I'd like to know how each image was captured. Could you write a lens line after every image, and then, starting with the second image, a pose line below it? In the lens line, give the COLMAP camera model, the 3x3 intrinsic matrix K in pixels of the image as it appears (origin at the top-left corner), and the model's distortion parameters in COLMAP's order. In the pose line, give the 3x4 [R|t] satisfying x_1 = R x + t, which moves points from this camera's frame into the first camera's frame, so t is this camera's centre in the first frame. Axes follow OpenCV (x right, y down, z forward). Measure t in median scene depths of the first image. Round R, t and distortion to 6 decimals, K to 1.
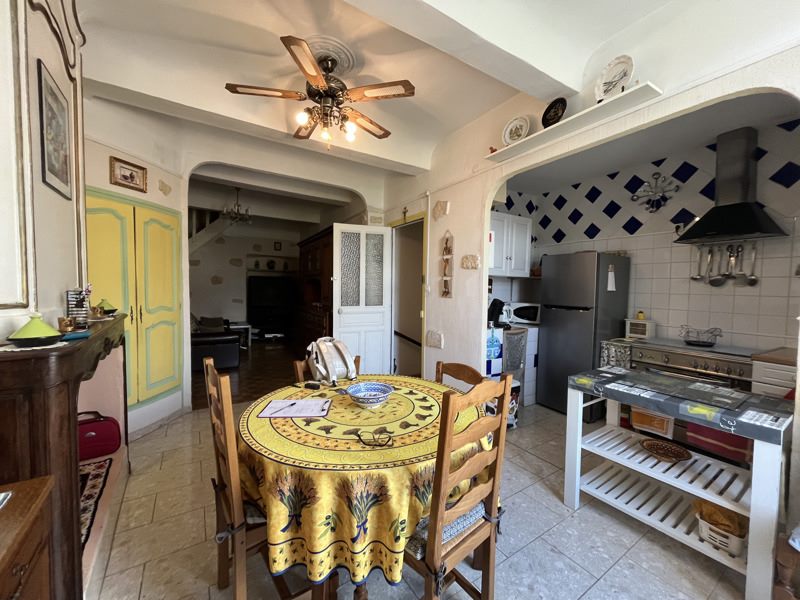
lens RADIAL K [[321.4, 0, 401.1], [0, 321.4, 298.1], [0, 0, 1]] dist [-0.001332, 0.000124]
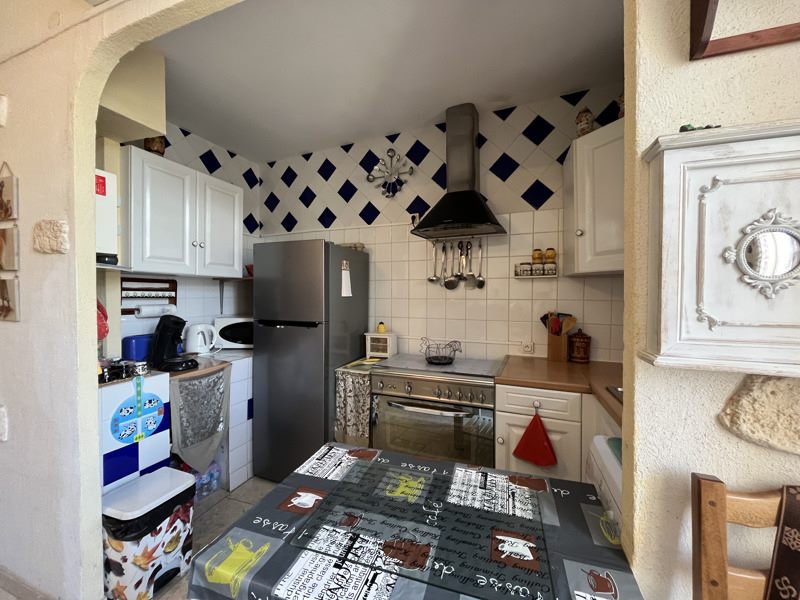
lens RADIAL K [[321.4, 0, 401.1], [0, 321.4, 298.1], [0, 0, 1]] dist [-0.001332, 0.000124]
pose [[0.779574, -0.025452, 0.625792, 0.309830], [0.036083, 0.999340, -0.004306, -0.012414], [-0.625270, 0.025937, 0.779978, 0.375562]]
